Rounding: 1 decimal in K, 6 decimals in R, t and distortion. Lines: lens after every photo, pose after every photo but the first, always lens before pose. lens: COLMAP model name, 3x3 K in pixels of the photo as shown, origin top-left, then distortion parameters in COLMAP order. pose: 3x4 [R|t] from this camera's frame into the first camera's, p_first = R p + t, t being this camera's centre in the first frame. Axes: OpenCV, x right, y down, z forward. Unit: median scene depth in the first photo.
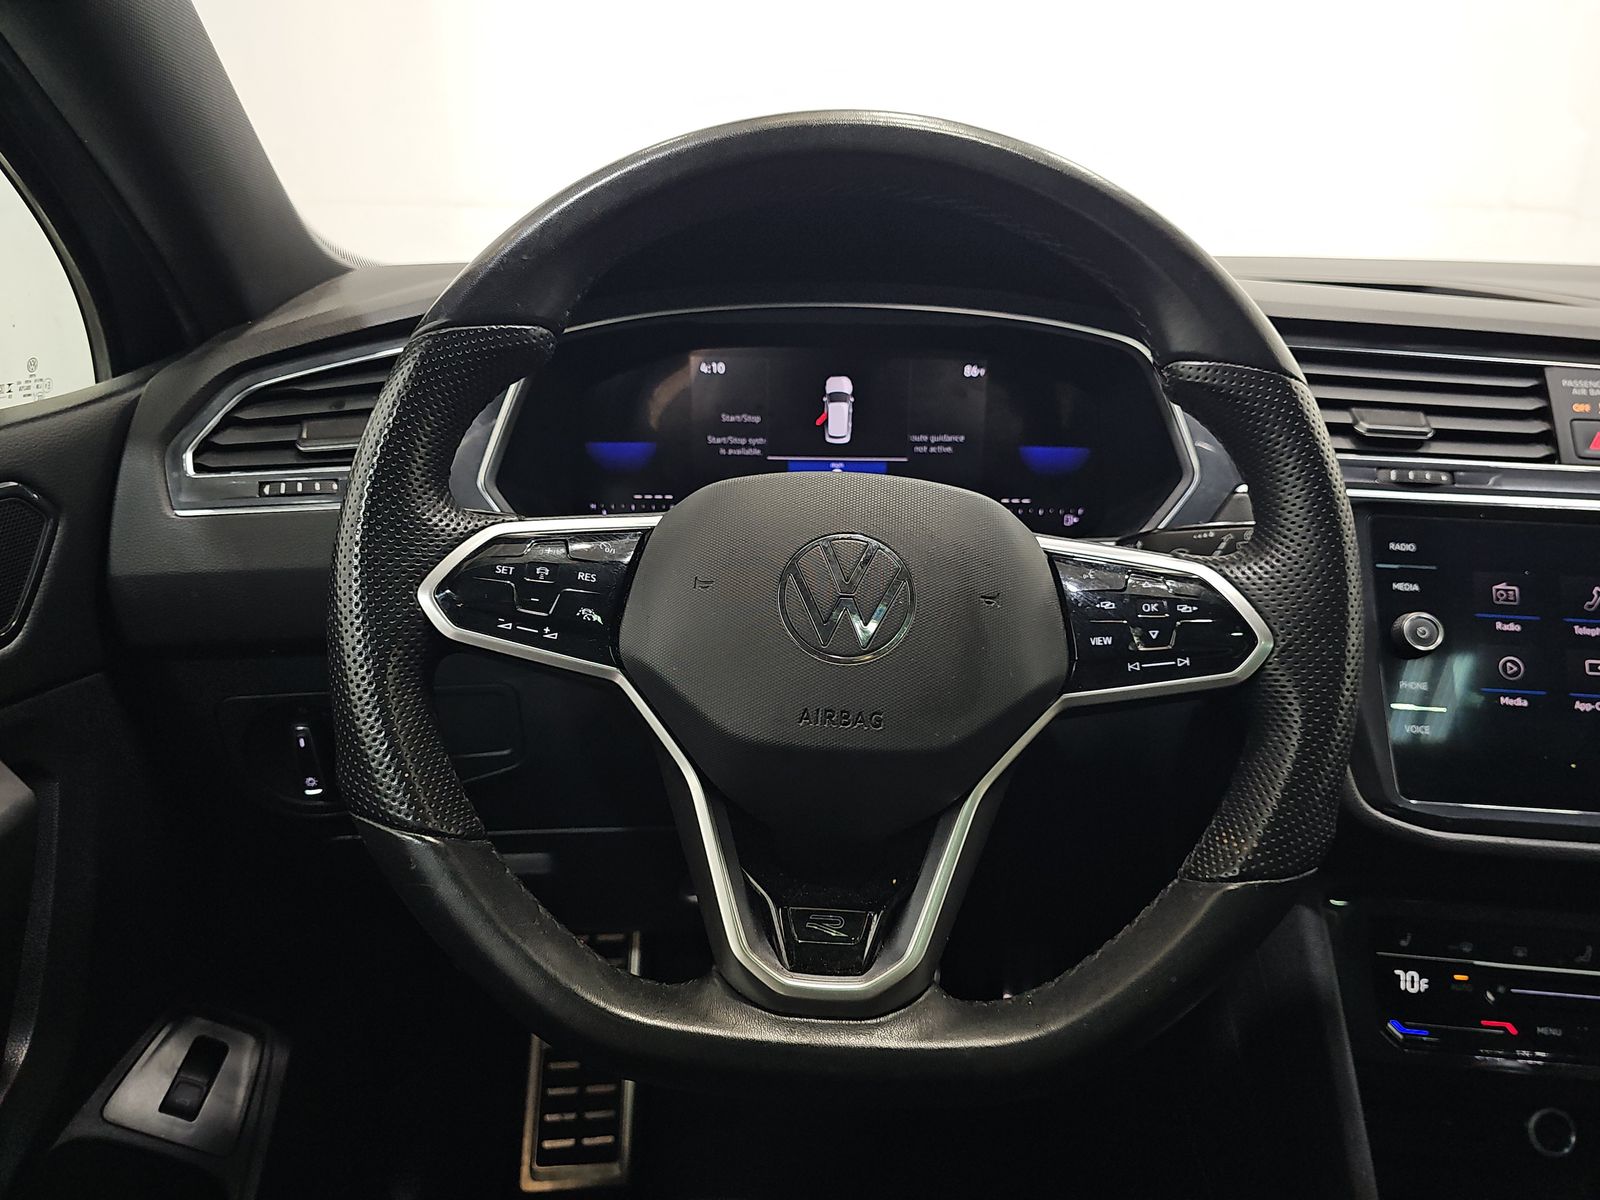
lens RADIAL K [[1081.0, 0, 800.0], [0, 1081.0, 600.0], [0, 0, 1]] dist [-0.002961, -0.016968]
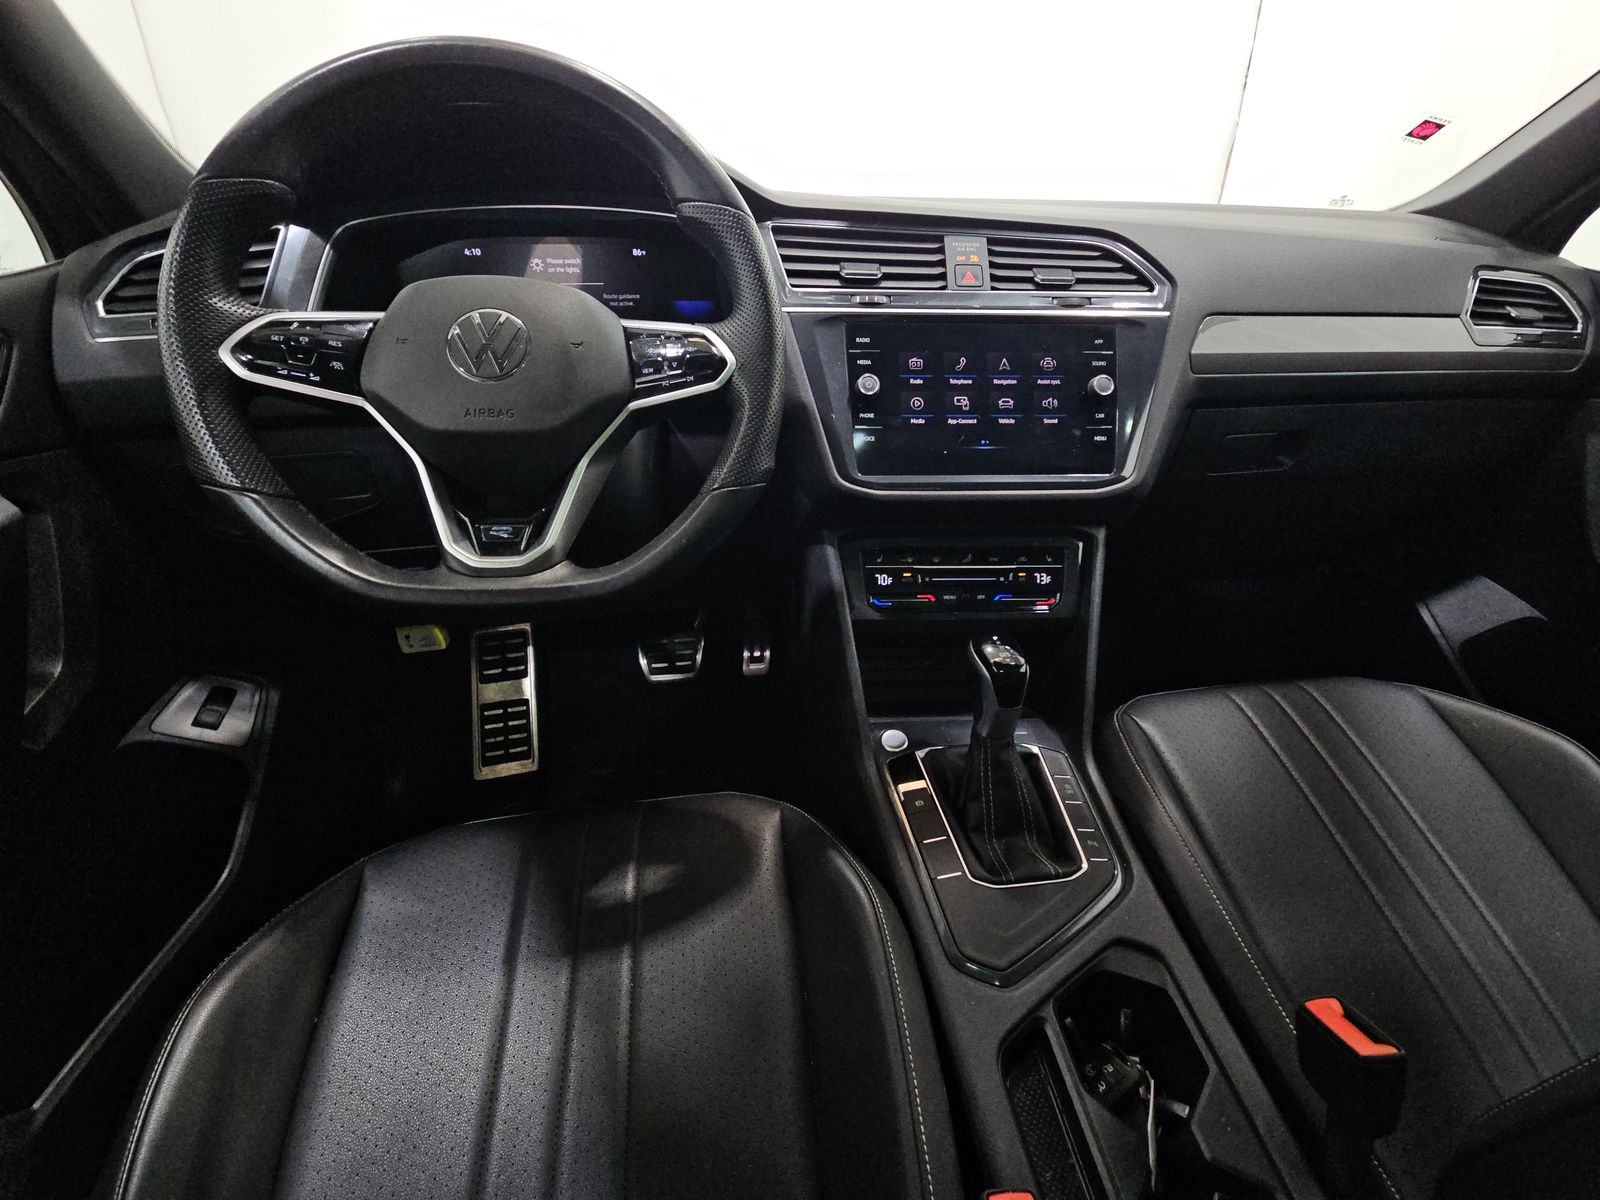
lens RADIAL K [[649.0, 0, 800.0], [0, 649.0, 600.0], [0, 0, 1]] dist [-0.000846, -0.008605]
pose [[0.985958, -0.085181, 0.143637, 0.264825], [0.058140, 0.981408, 0.182914, 0.179075], [-0.156548, -0.171994, 0.972579, -0.127306]]
